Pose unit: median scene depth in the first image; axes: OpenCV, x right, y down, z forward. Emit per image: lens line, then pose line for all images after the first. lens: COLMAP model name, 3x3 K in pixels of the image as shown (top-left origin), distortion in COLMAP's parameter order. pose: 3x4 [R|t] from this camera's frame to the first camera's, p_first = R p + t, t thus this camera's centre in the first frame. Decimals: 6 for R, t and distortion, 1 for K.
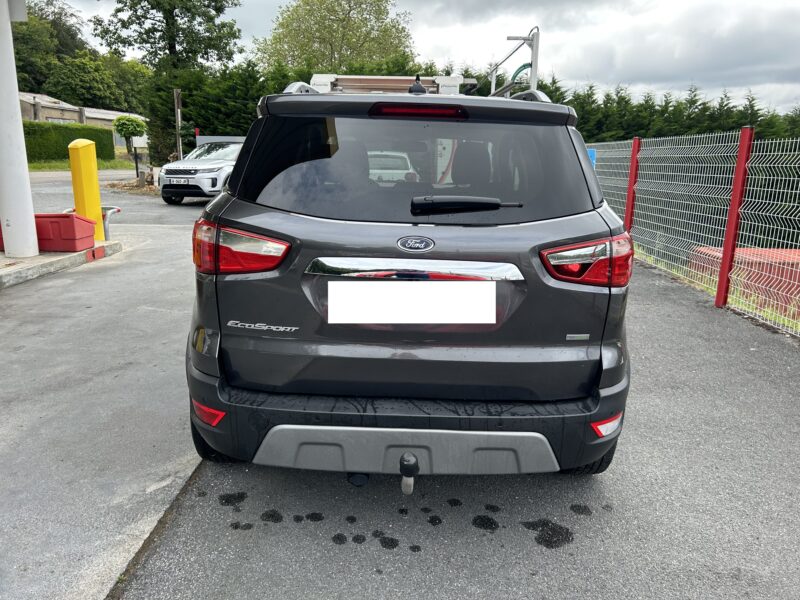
lens RADIAL K [[629.6, 0, 405.7], [0, 629.6, 300.7], [0, 0, 1]] dist [0.006452, -0.020440]
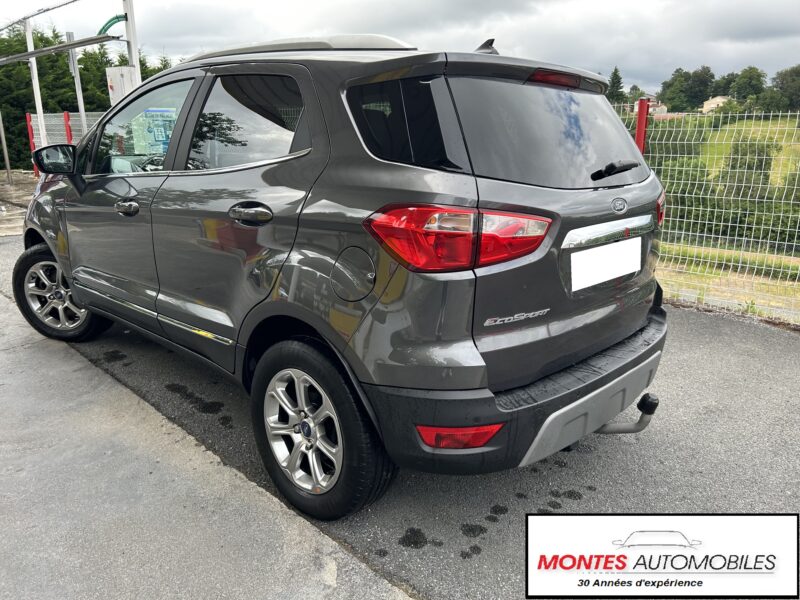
lens RADIAL K [[629.6, 0, 405.6], [0, 629.6, 301.4], [0, 0, 1]] dist [0.006452, -0.020440]
pose [[0.669740, -0.202550, 0.714438, -0.844345], [0.165265, 0.978609, 0.122520, -0.101772], [-0.723972, 0.036015, 0.688888, 0.434098]]
